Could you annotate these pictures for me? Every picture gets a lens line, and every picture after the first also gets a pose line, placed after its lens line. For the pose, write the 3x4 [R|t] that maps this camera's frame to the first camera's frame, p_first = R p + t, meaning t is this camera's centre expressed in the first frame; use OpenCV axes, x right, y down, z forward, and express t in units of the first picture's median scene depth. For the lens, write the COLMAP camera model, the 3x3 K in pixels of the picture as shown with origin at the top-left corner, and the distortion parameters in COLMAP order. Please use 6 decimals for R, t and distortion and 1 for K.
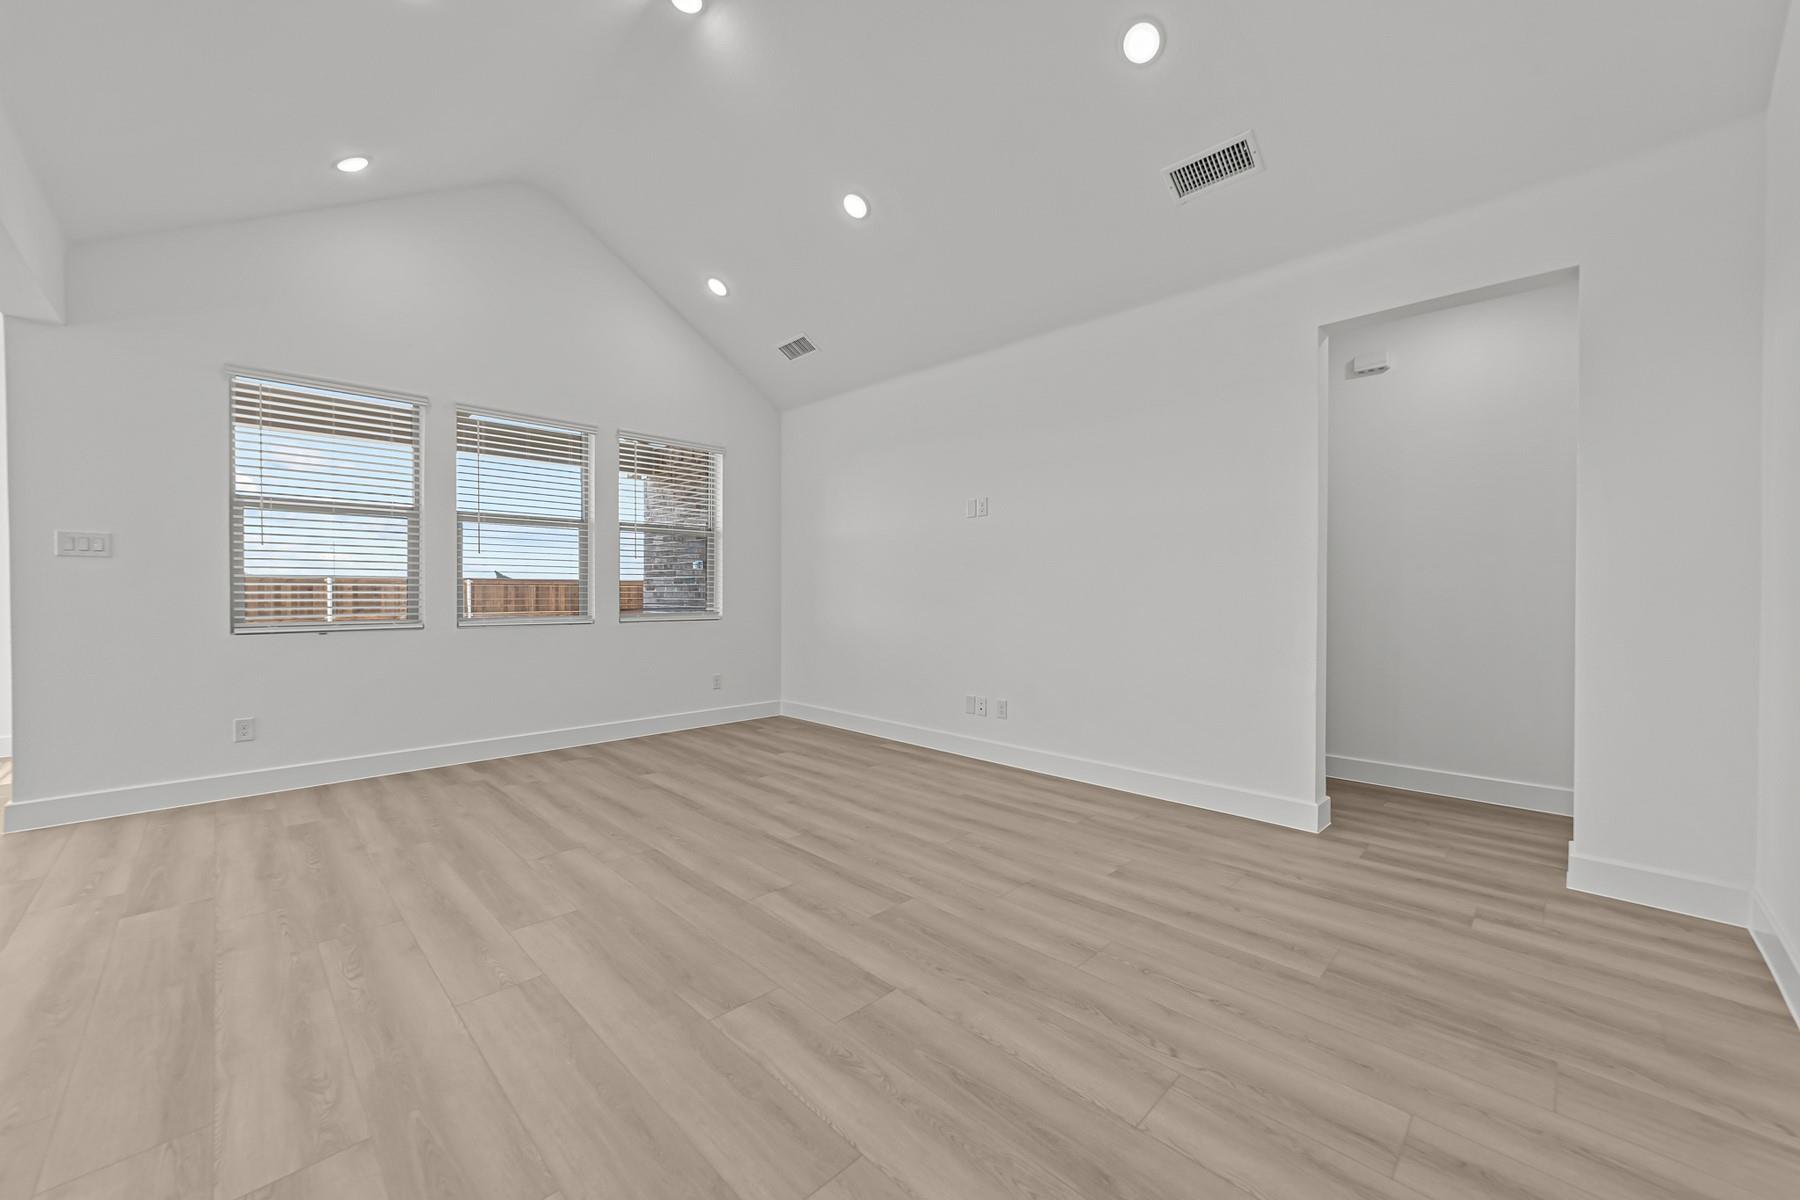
lens RADIAL K [[694.7, 0, 898.0], [0, 694.7, 588.8], [0, 0, 1]] dist [-0.011154, 0.005748]
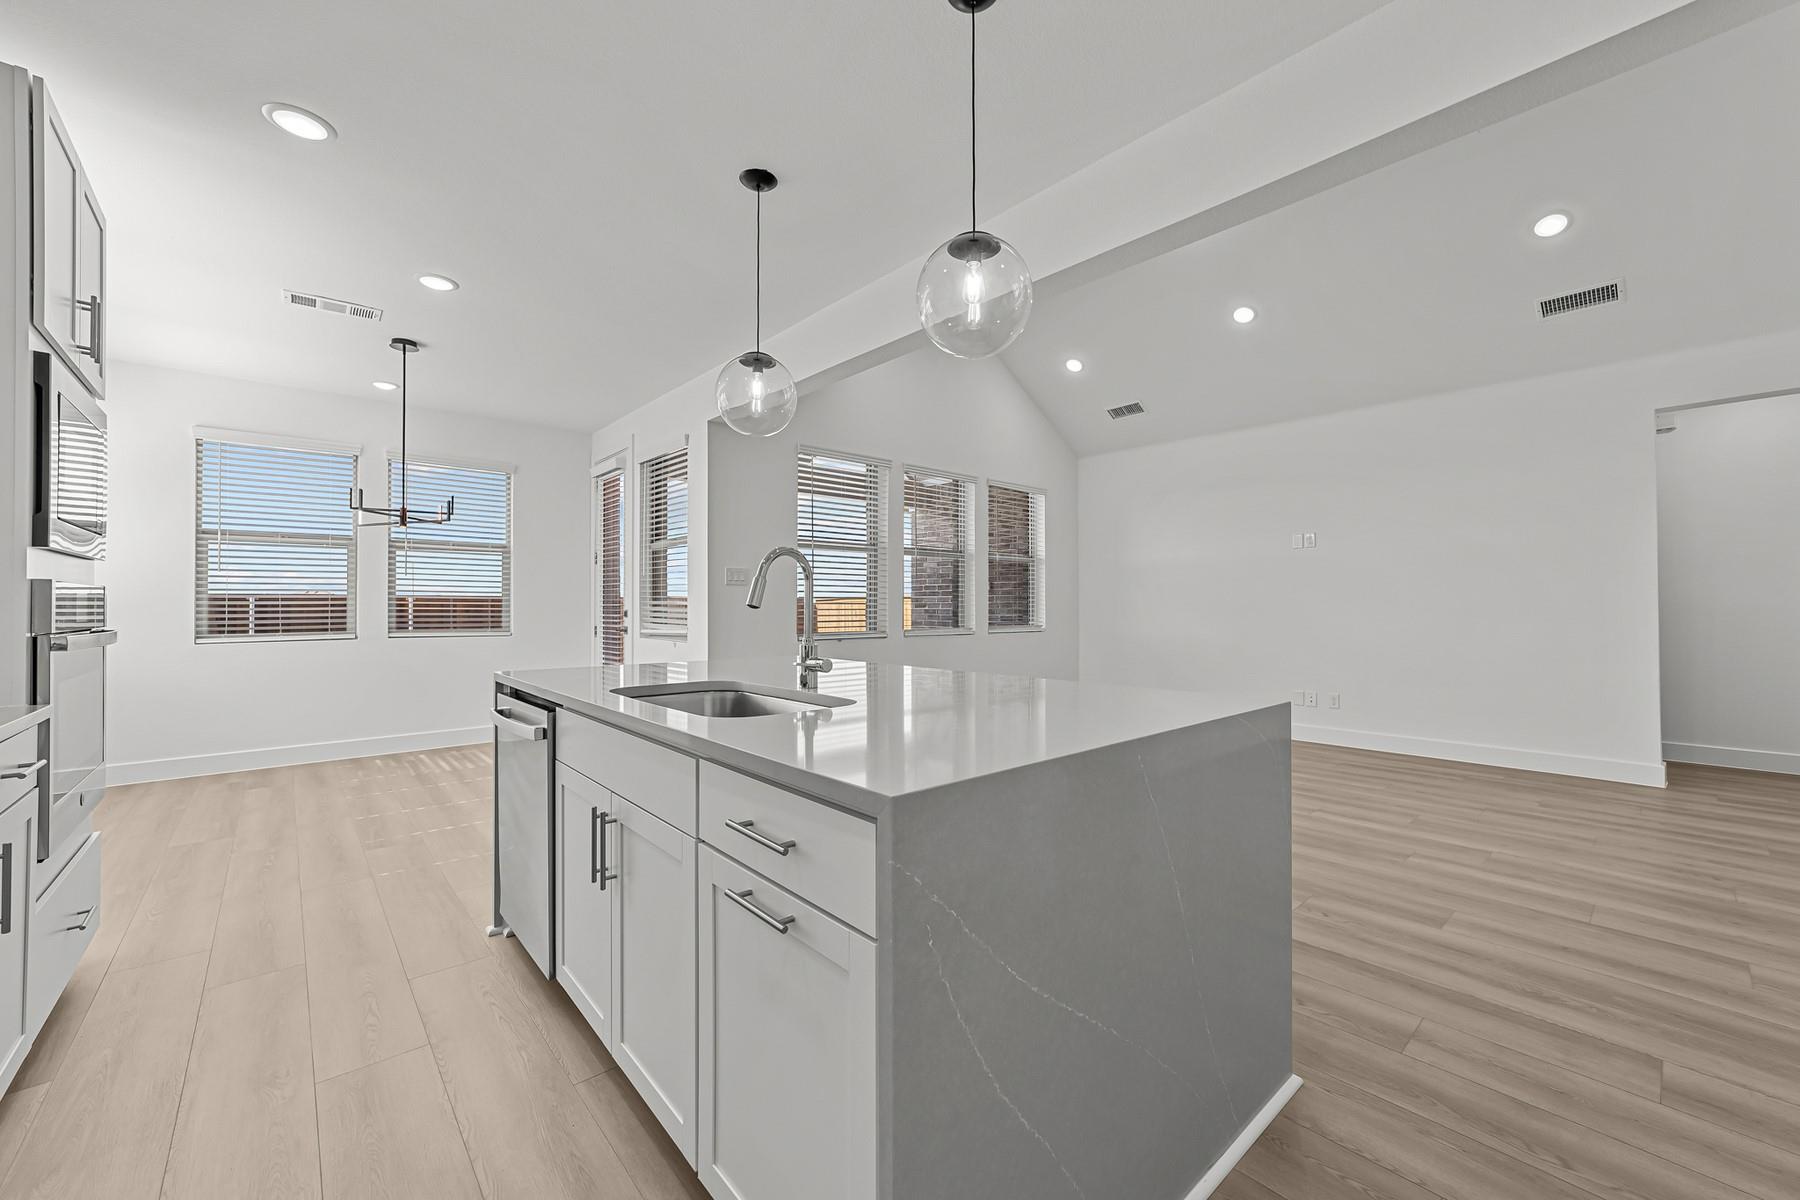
lens RADIAL K [[709.6, 0, 904.3], [0, 709.6, 586.6], [0, 0, 1]] dist [0.000959, 0.000414]
pose [[0.997956, -0.001599, -0.063892, -0.465332], [-0.000106, 0.999644, -0.026665, -0.000653], [0.063912, 0.026617, 0.997601, -0.279839]]
